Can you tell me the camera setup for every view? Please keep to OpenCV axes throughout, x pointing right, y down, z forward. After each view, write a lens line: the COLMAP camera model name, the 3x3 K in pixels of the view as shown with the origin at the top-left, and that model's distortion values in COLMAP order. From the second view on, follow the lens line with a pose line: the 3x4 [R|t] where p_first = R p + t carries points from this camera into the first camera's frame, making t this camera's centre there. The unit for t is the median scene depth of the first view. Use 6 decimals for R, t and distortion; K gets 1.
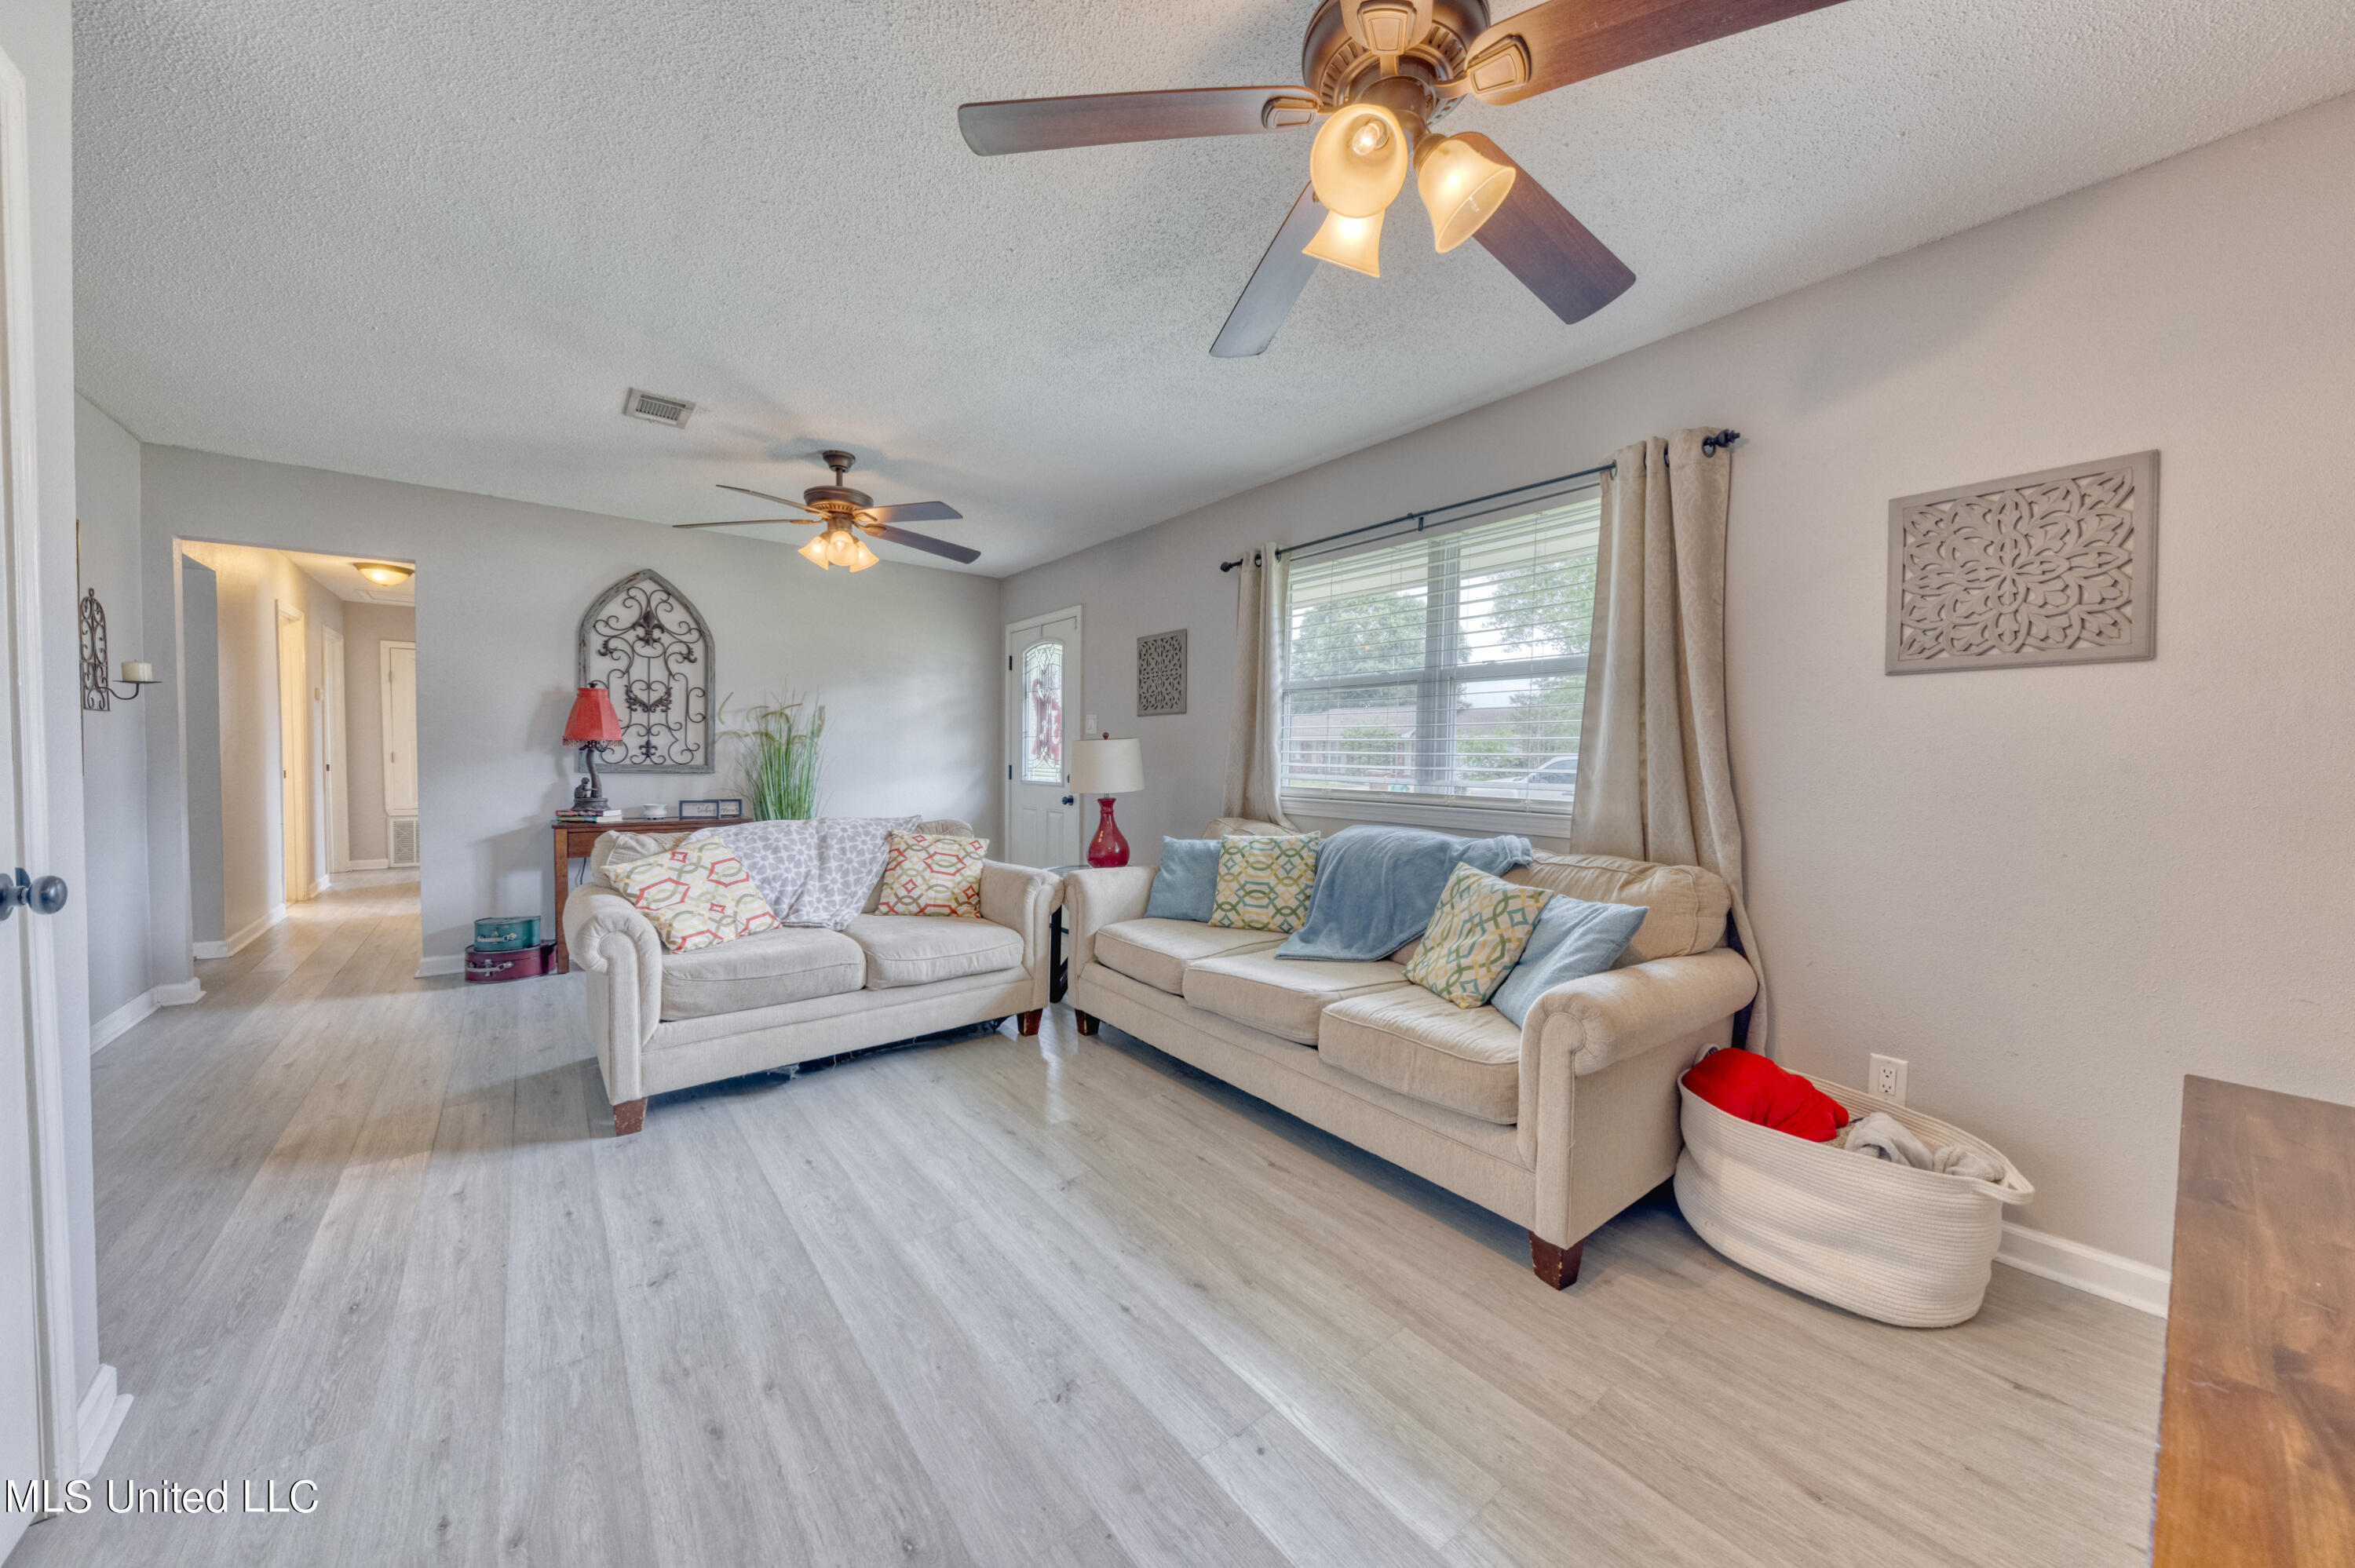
lens RADIAL K [[813.4, 0, 1173.6], [0, 813.4, 782.1], [0, 0, 1]] dist [0.016008, -0.007381]
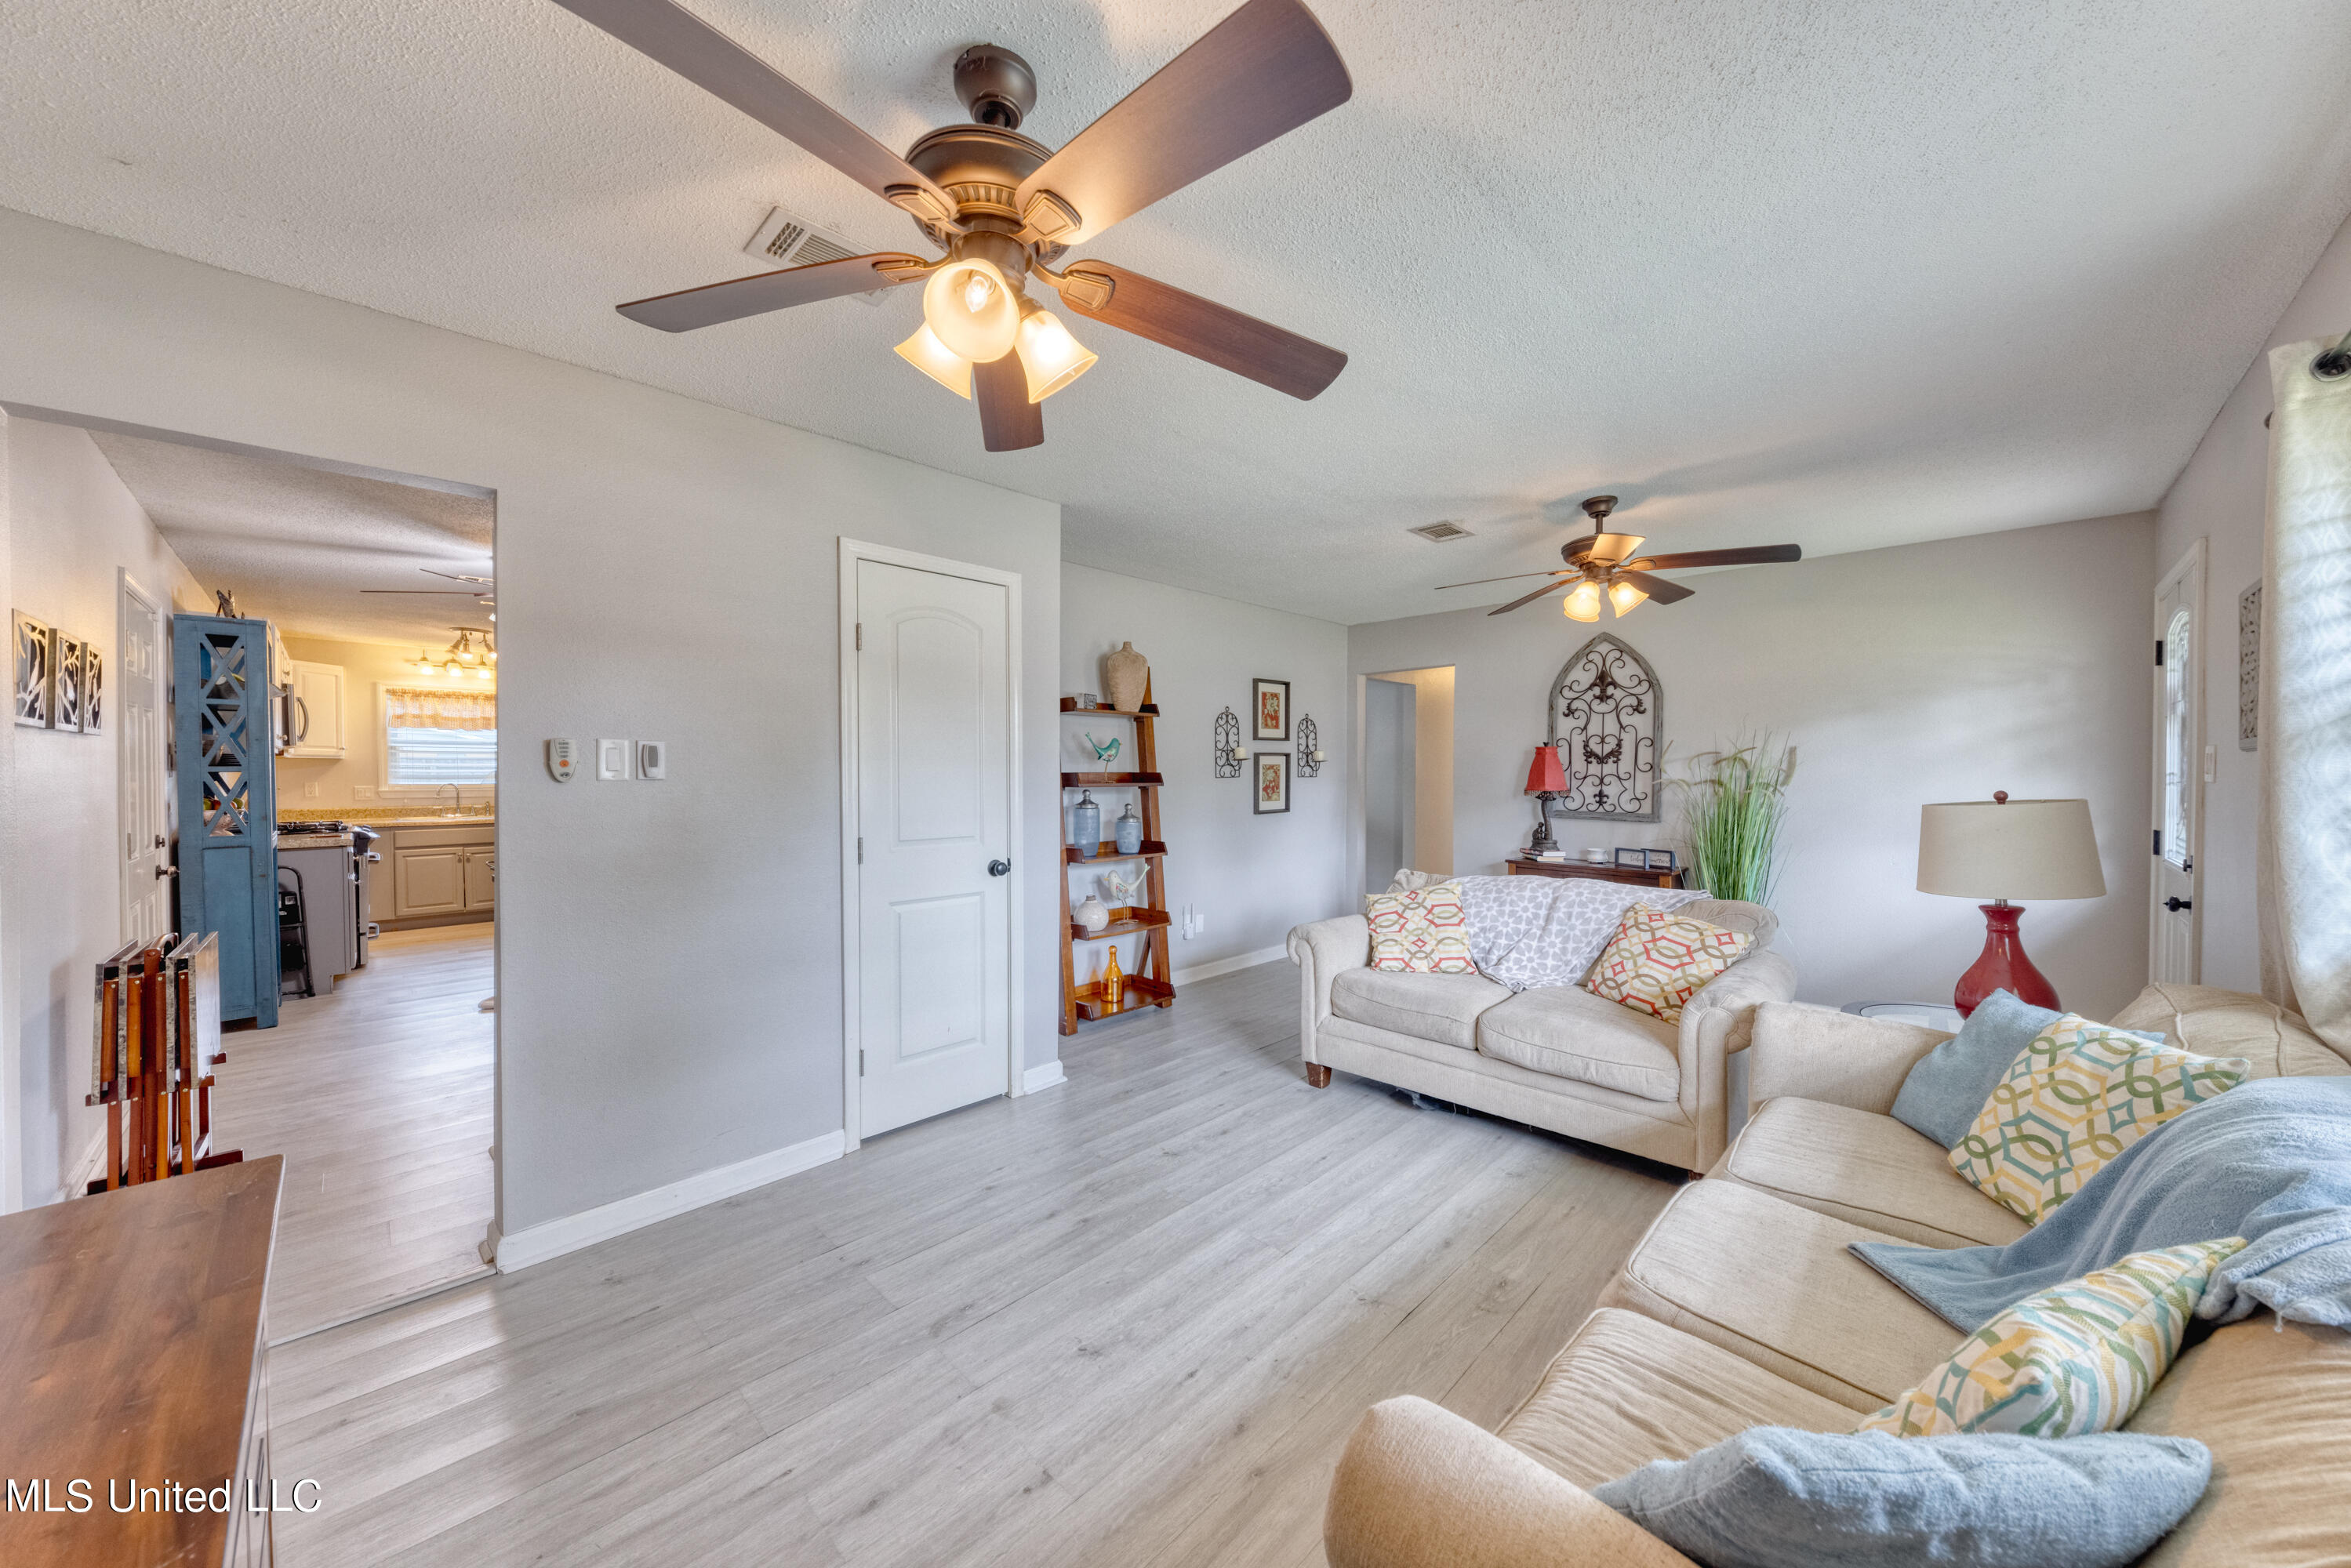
lens RADIAL K [[812.0, 0, 1171.6], [0, 812.0, 782.1], [0, 0, 1]] dist [0.016008, -0.007381]
pose [[0.121629, 0.000120, -0.992576, 0.498946], [-0.028290, 0.999594, -0.003346, -0.057389], [0.992172, 0.028487, 0.121583, 0.419612]]
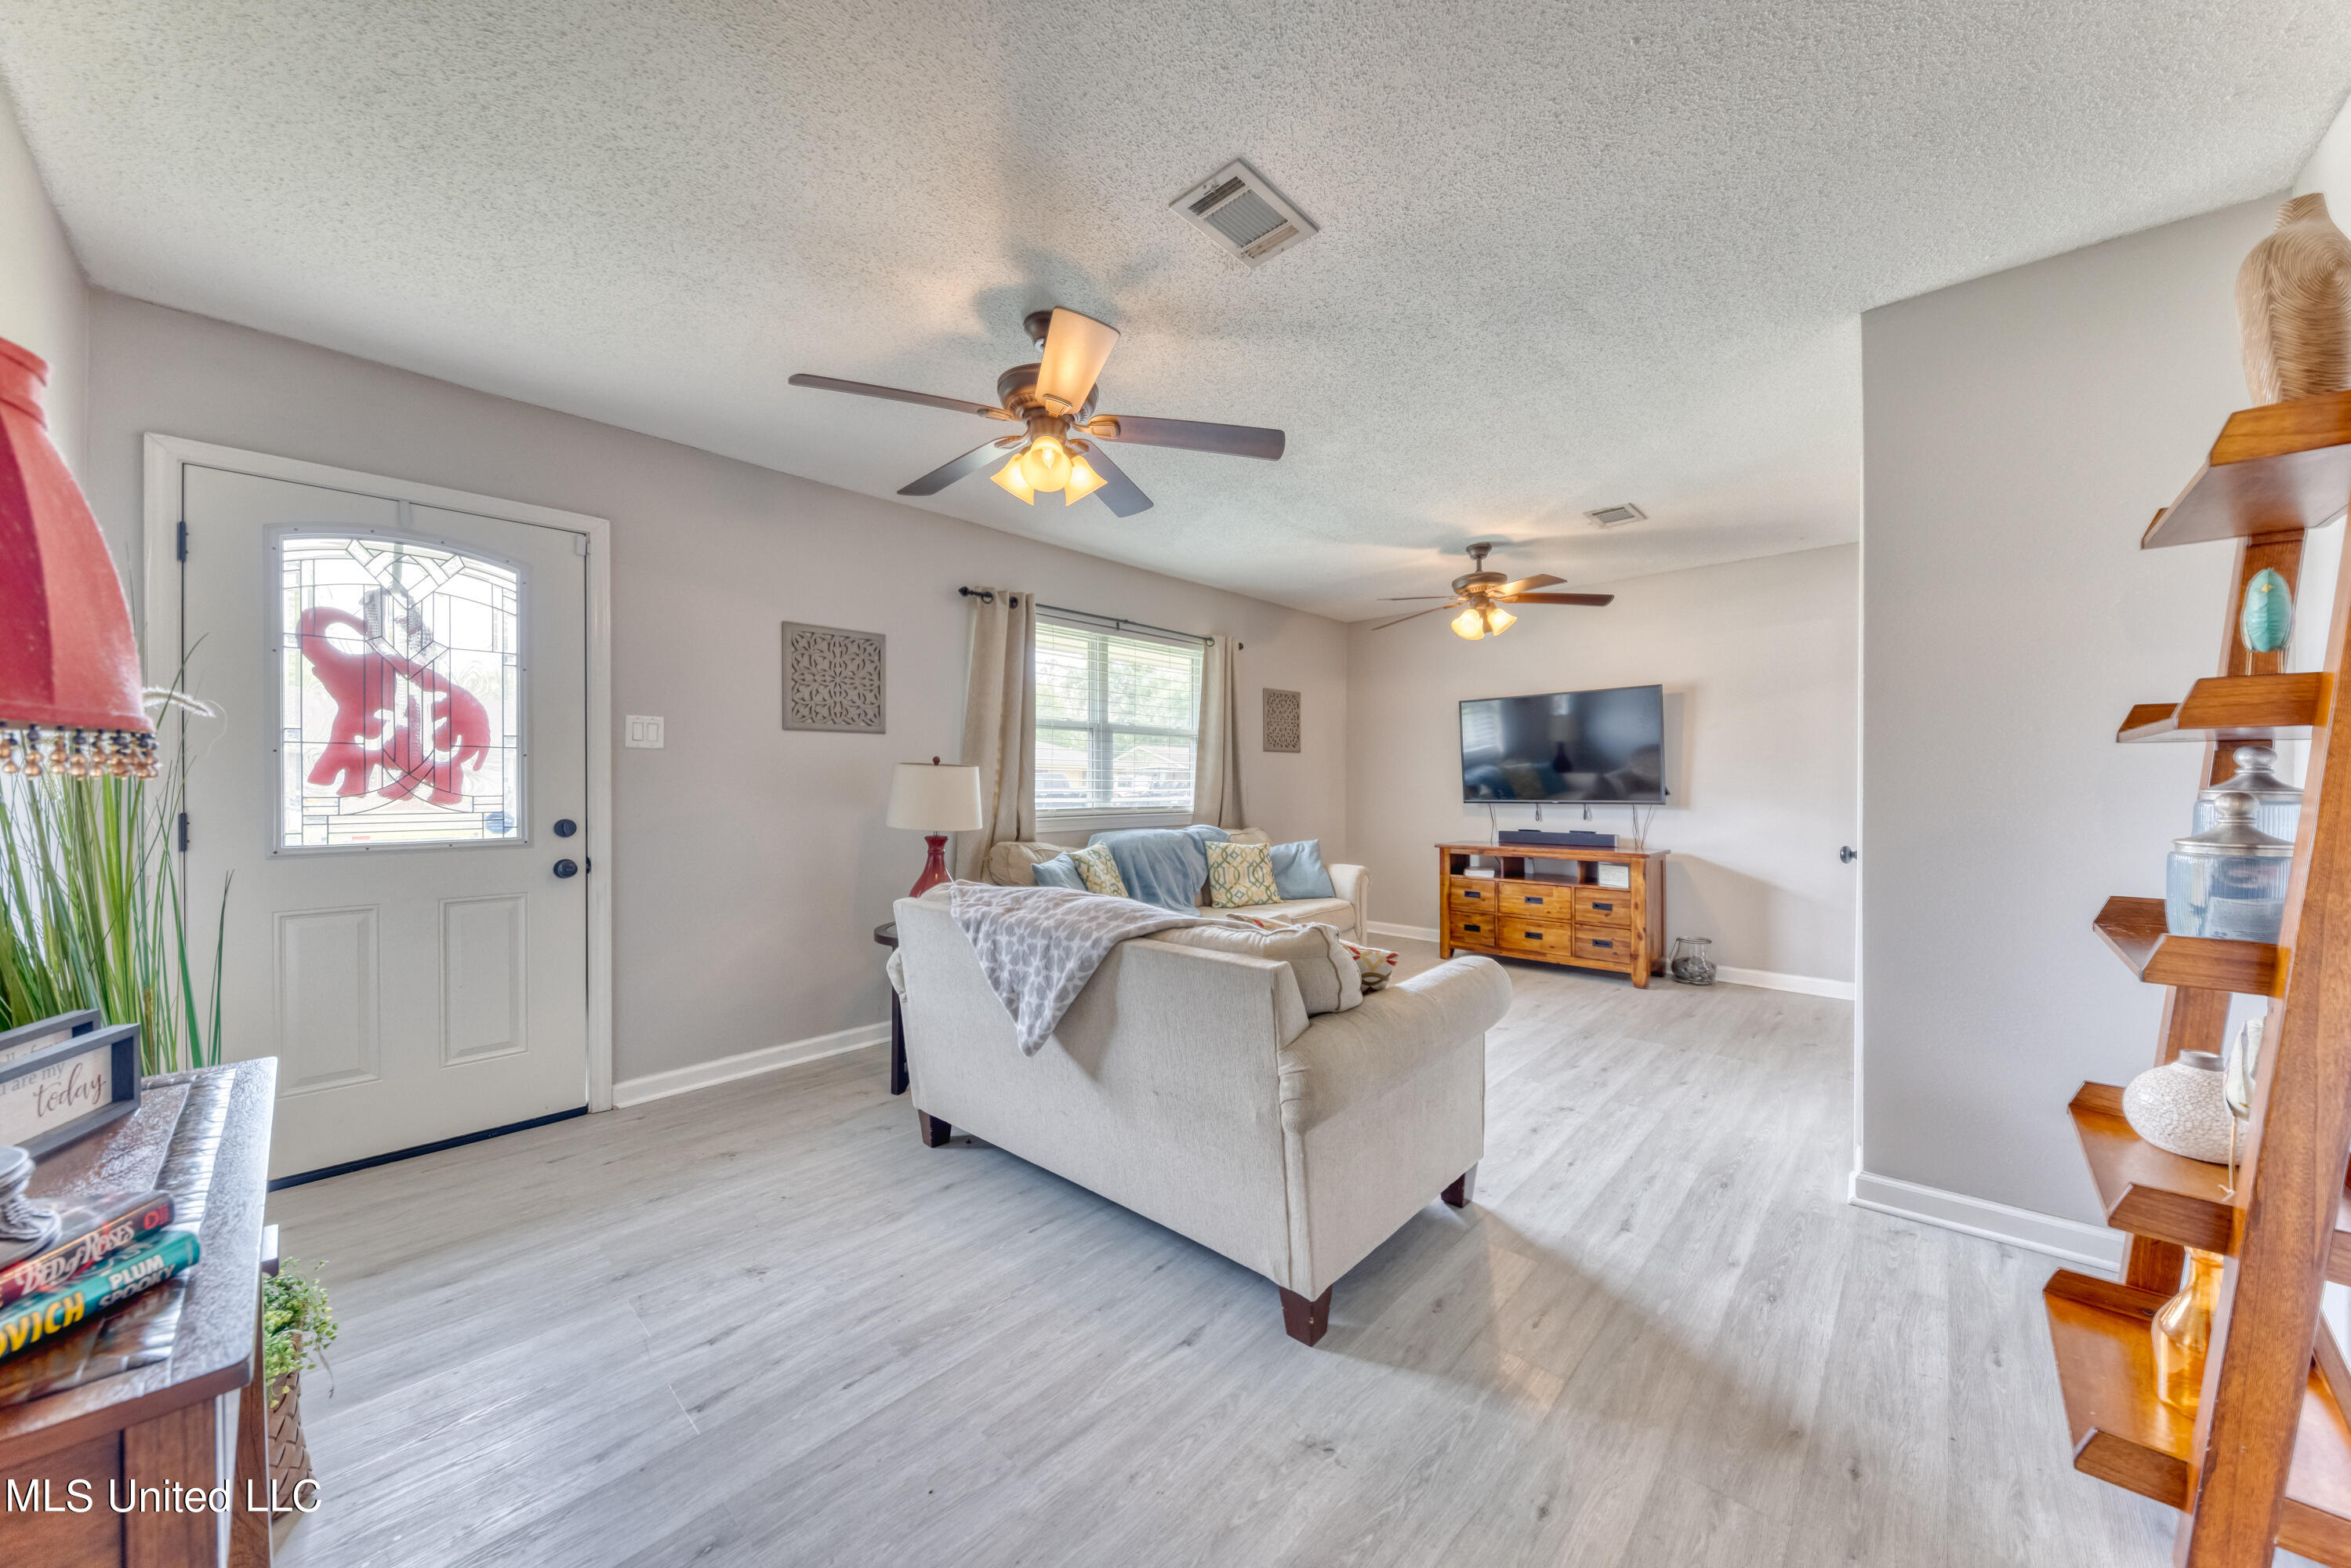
lens RADIAL K [[812.2, 0, 1171.6], [0, 812.2, 782.1], [0, 0, 1]] dist [0.016008, -0.007381]
pose [[-0.147131, -0.014247, 0.989014, -1.118701], [0.028716, 0.999413, 0.018669, -0.051345], [-0.988700, 0.031147, -0.146636, 1.059536]]
